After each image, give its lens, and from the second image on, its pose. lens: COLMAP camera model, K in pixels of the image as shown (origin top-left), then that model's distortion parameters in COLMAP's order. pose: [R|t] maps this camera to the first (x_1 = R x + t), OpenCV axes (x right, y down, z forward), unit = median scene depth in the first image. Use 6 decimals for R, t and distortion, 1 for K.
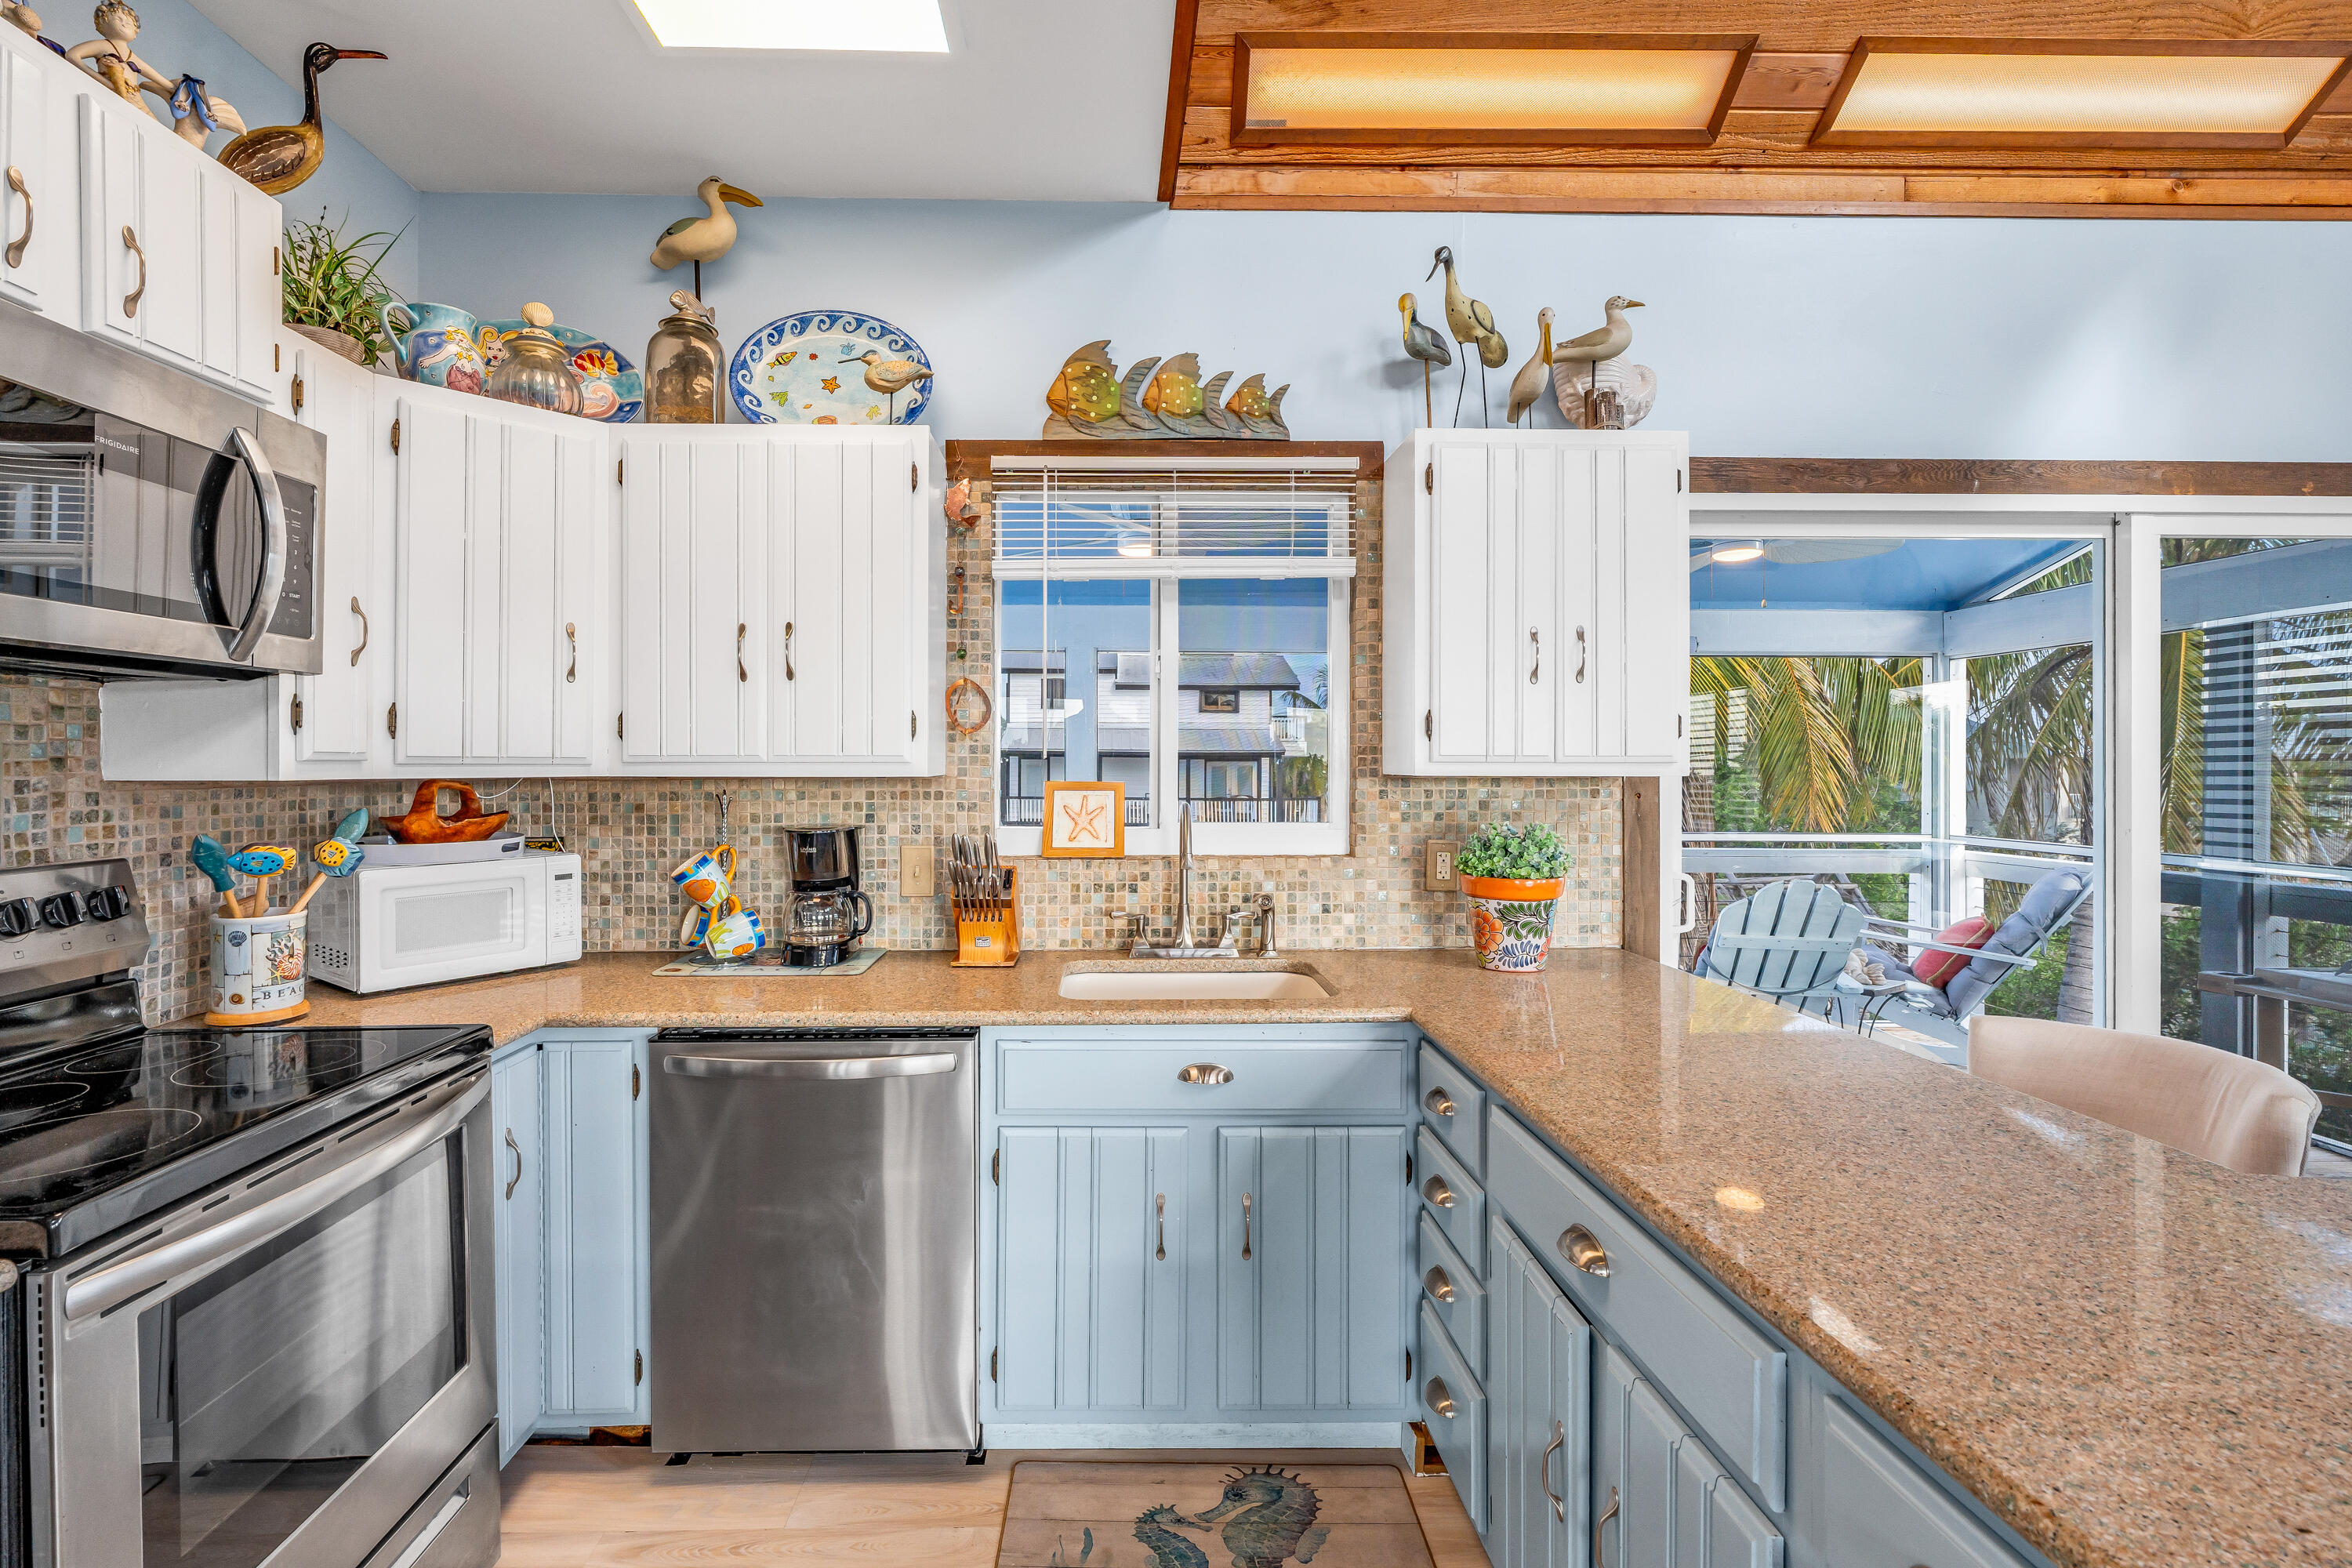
lens RADIAL K [[1081.1, 0, 1126.5], [0, 1081.1, 753.9], [0, 0, 1]] dist [-0.005202, 0.003197]
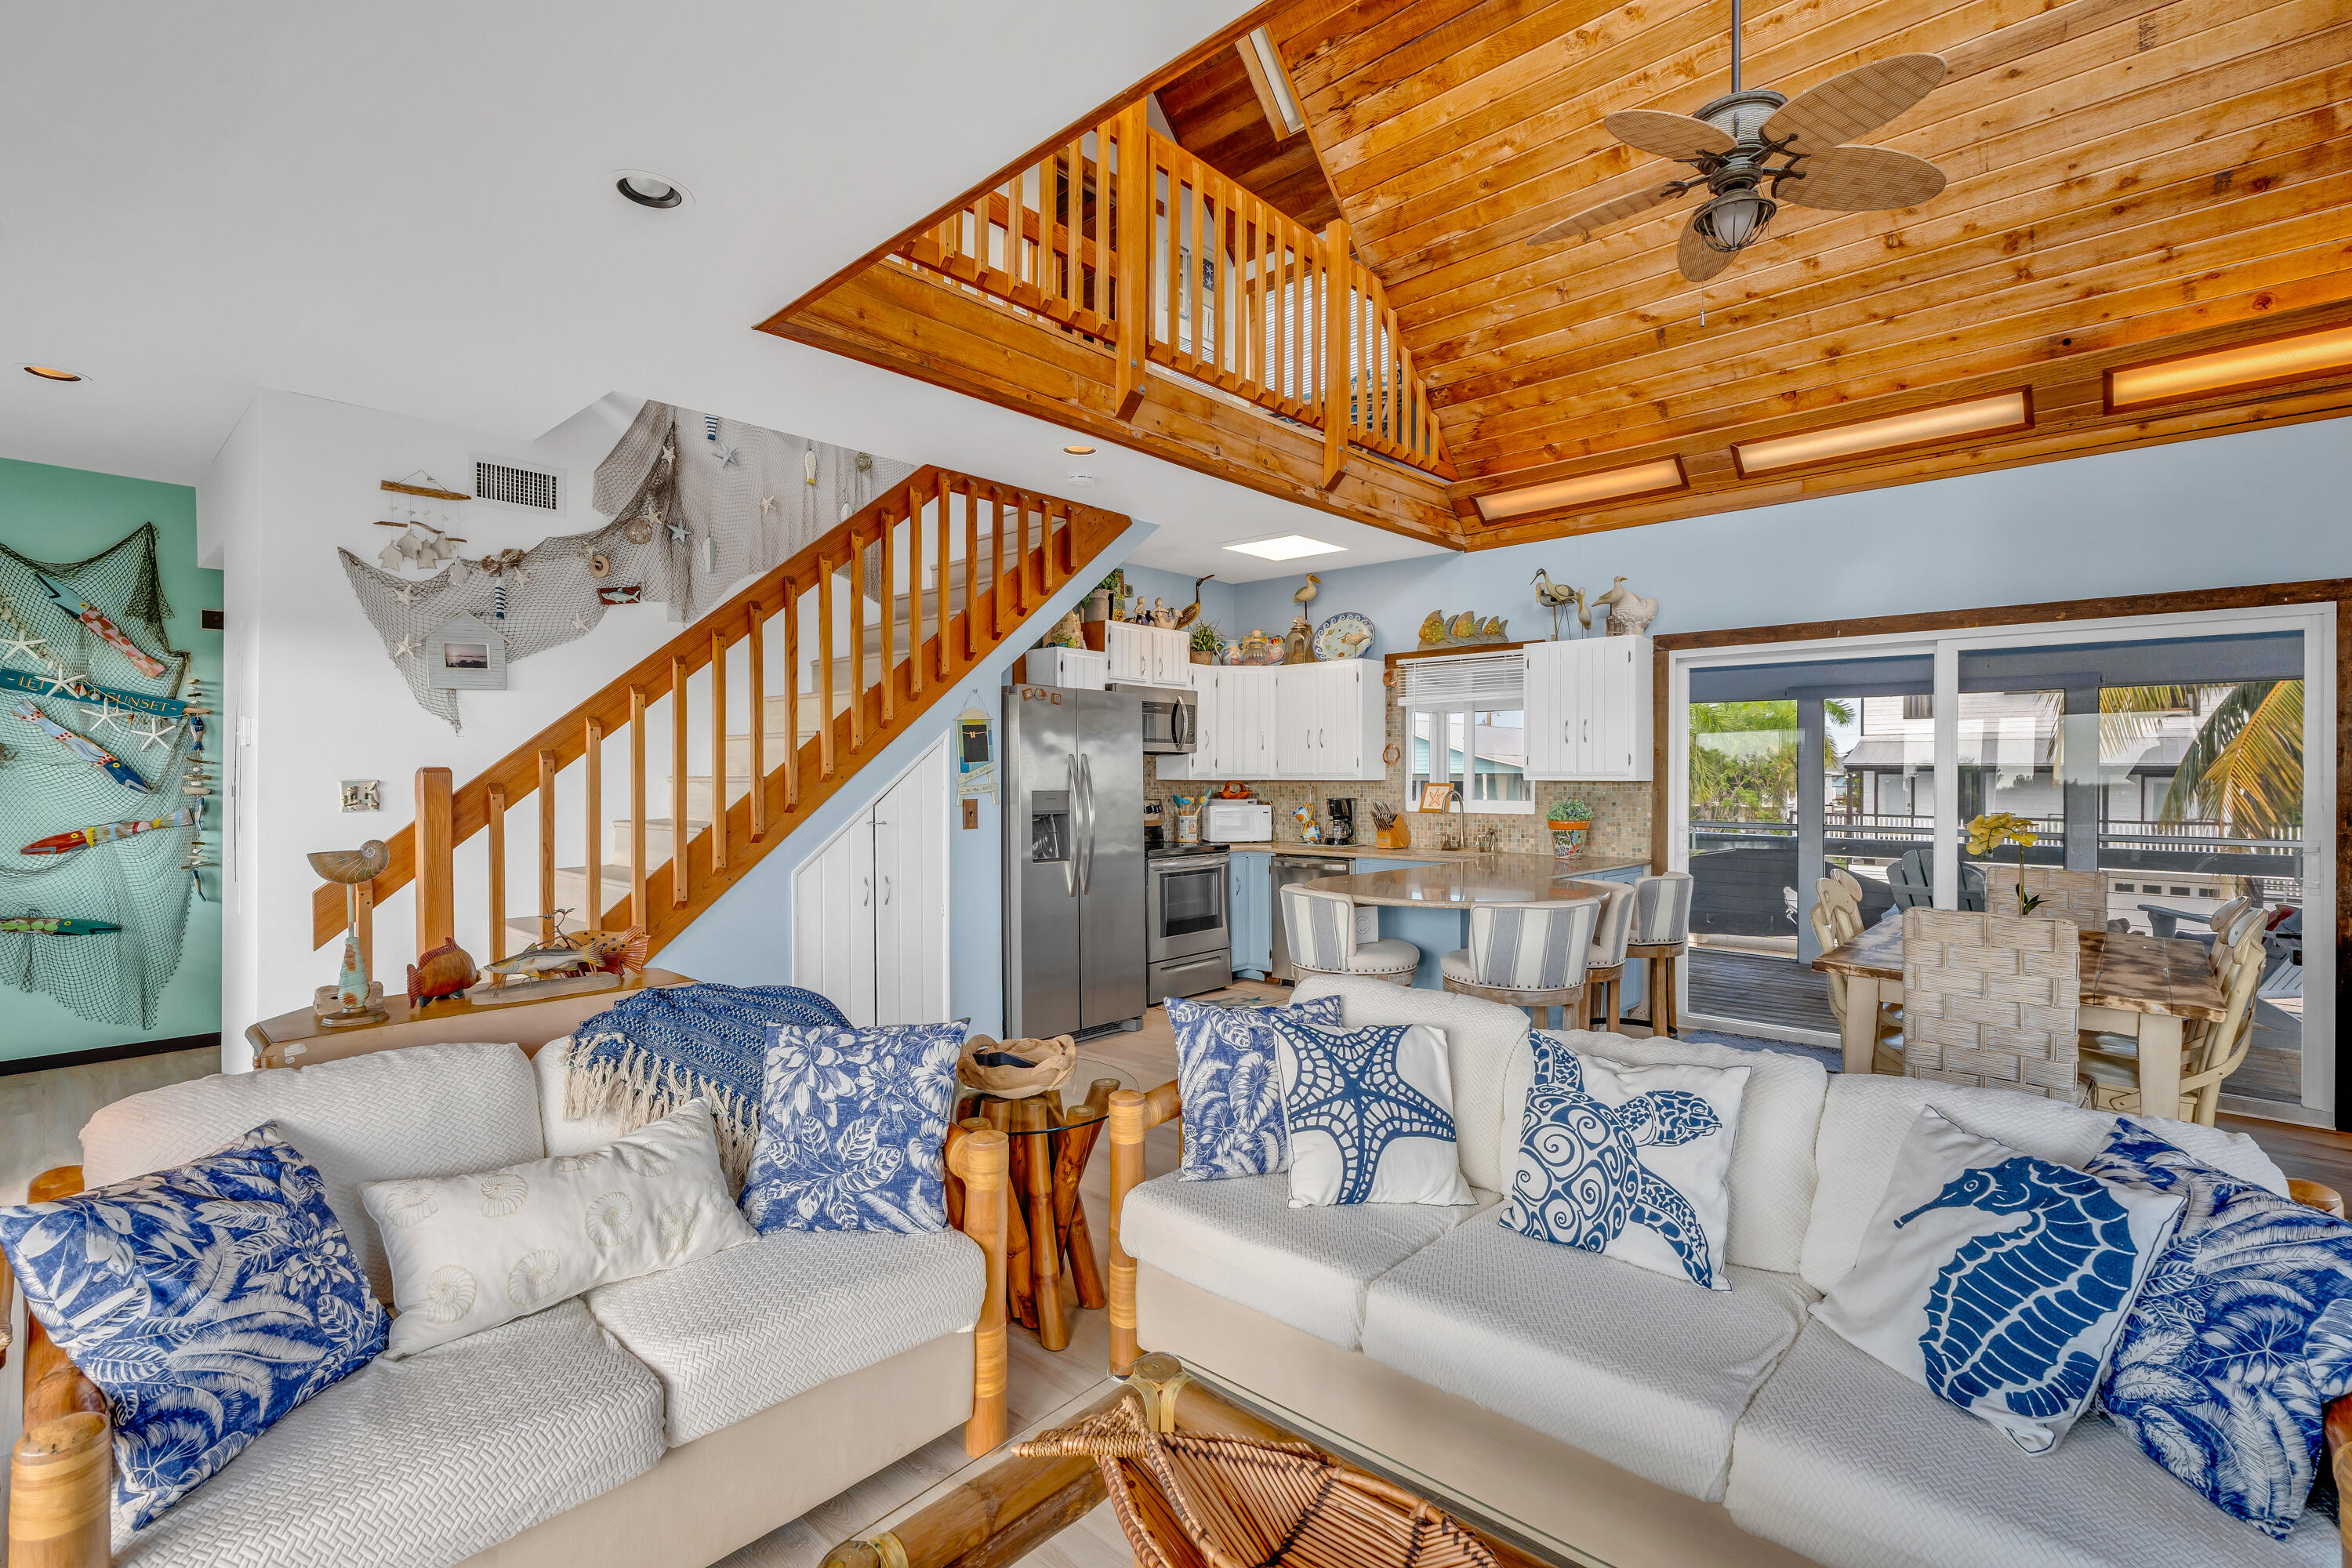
lens RADIAL K [[1081.1, 0, 1155.3], [0, 1081.1, 760.7], [0, 0, 1]] dist [-0.005202, 0.003197]
pose [[0.710860, -0.009402, -0.703270, 1.354154], [0.004017, 0.999949, -0.009307, -0.005845], [0.703322, 0.003791, 0.710861, -1.343839]]
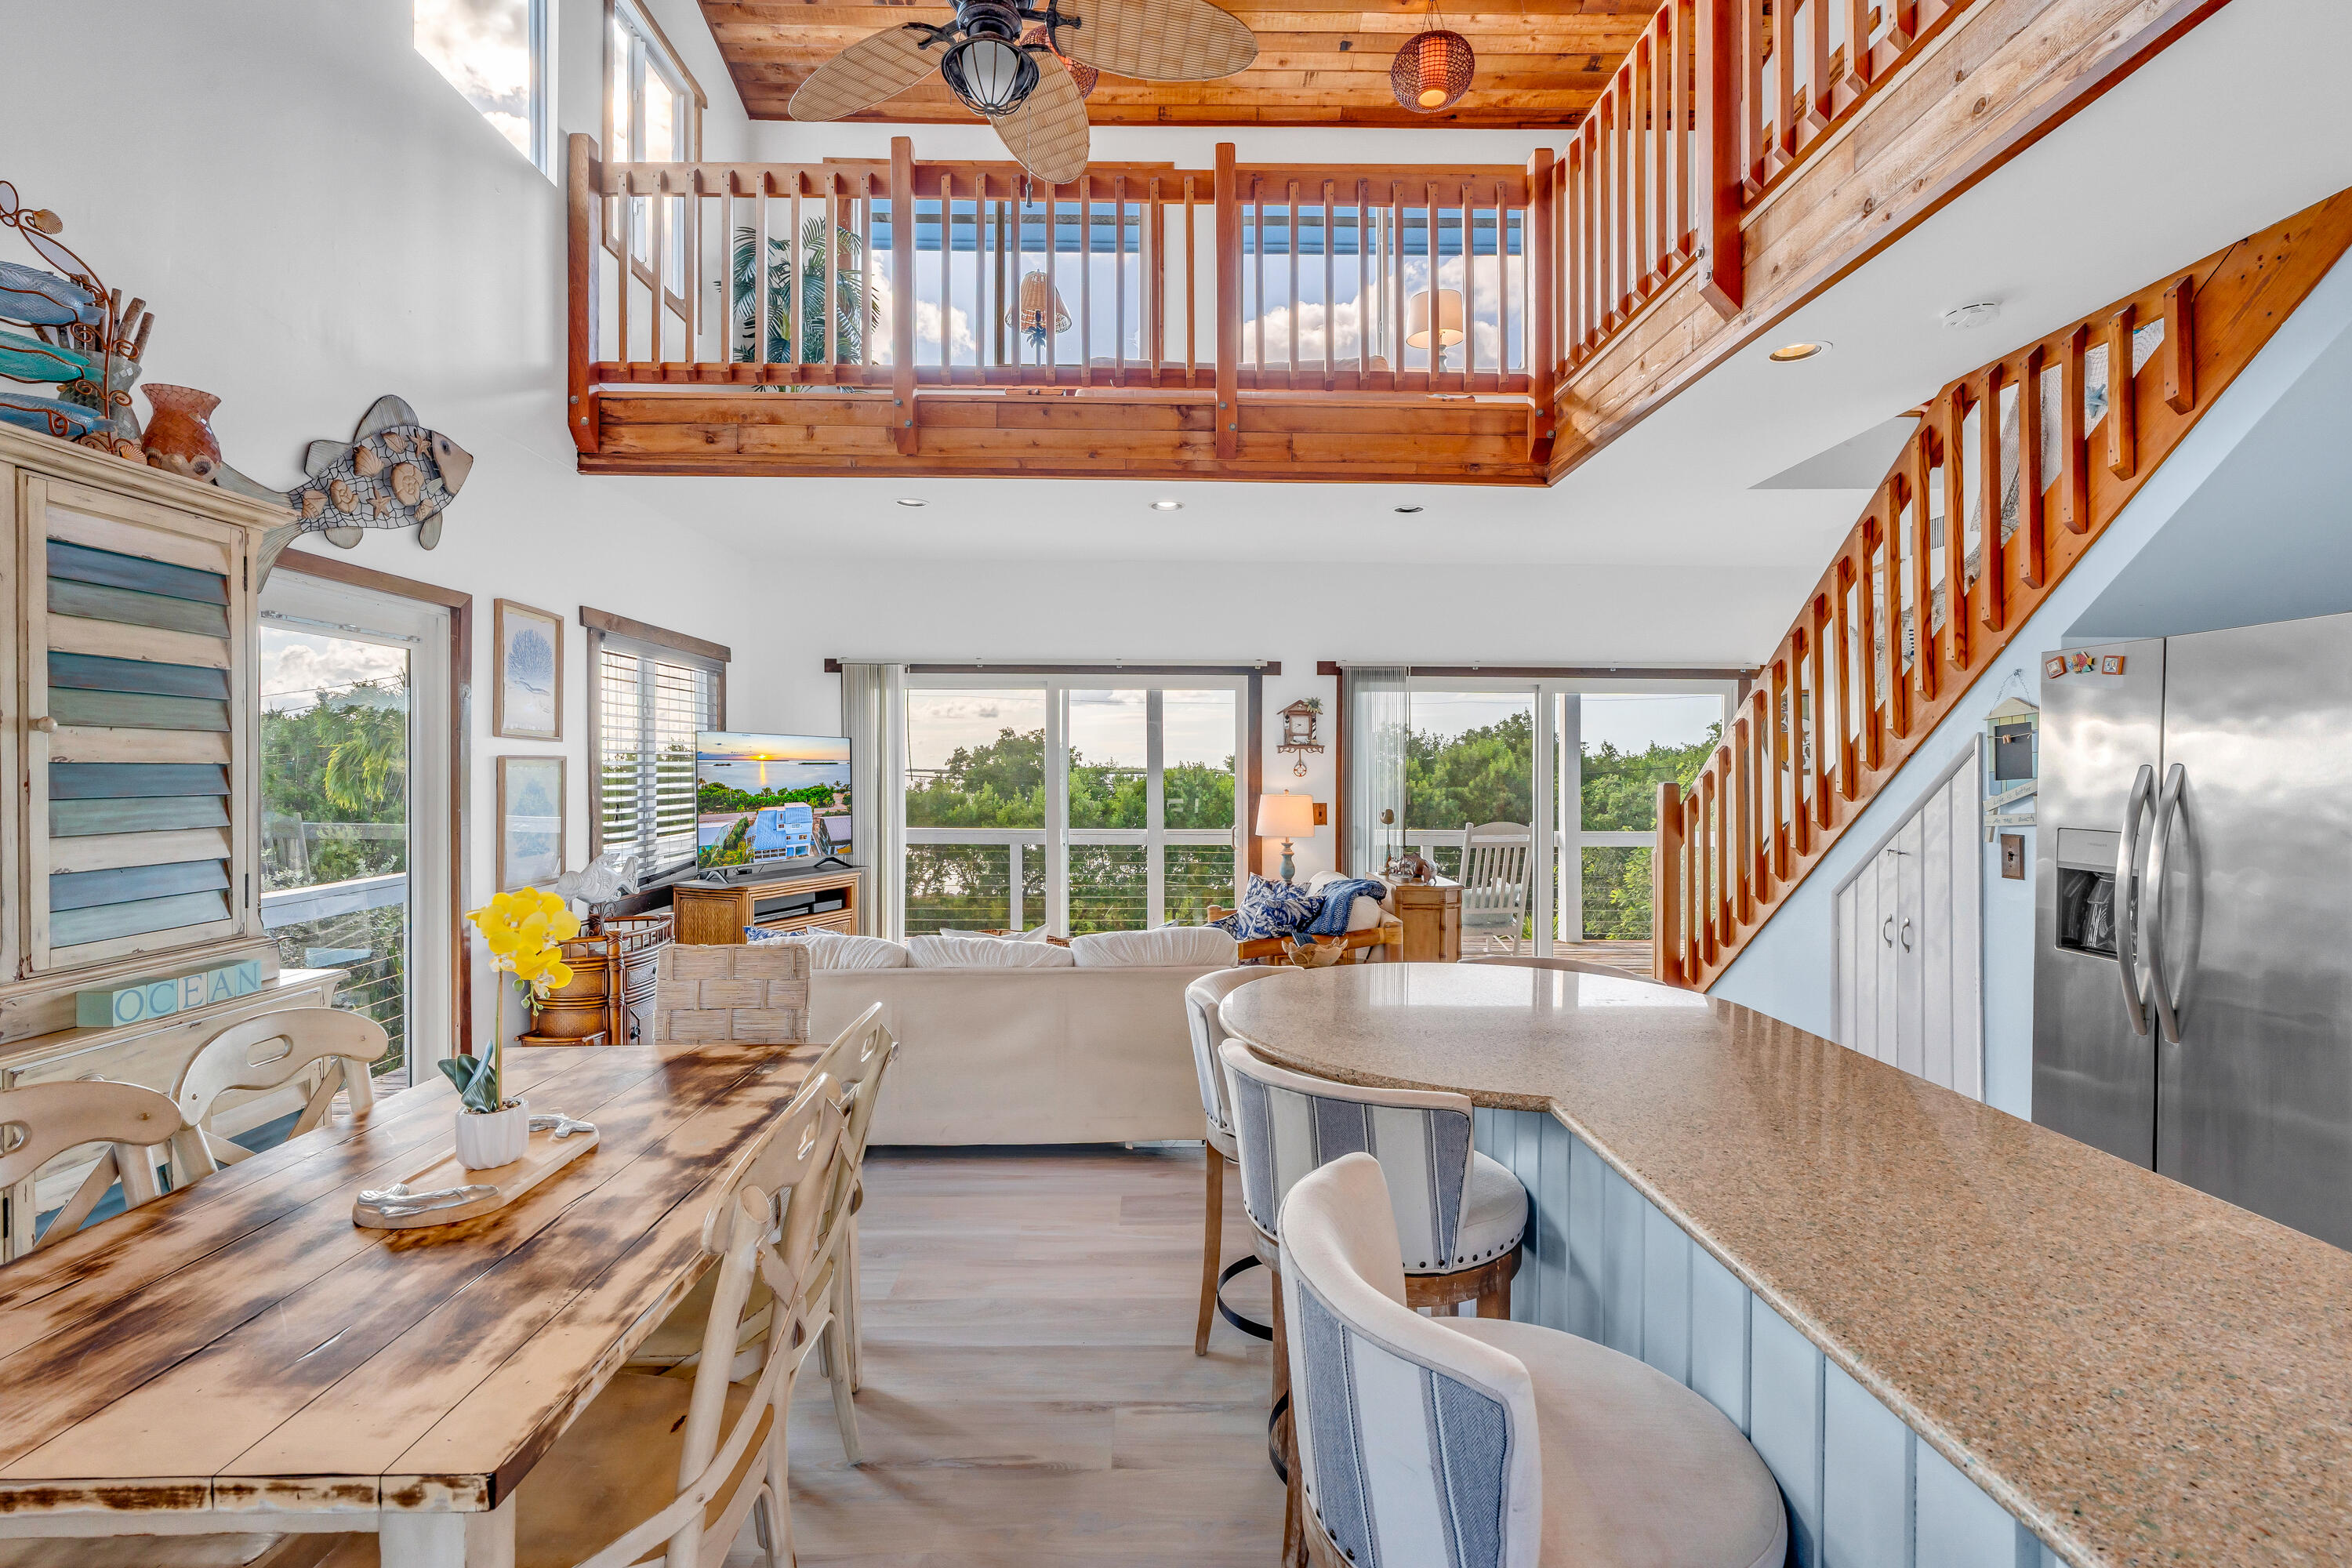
lens RADIAL K [[1081.1, 0, 1171.1], [0, 1081.1, 770.7], [0, 0, 1]] dist [-0.005202, 0.003197]
pose [[-0.999961, -0.007238, 0.004991, 0.736553], [-0.007274, 0.999947, -0.007224, -0.016692], [-0.004938, -0.007260, -0.999961, 1.157510]]
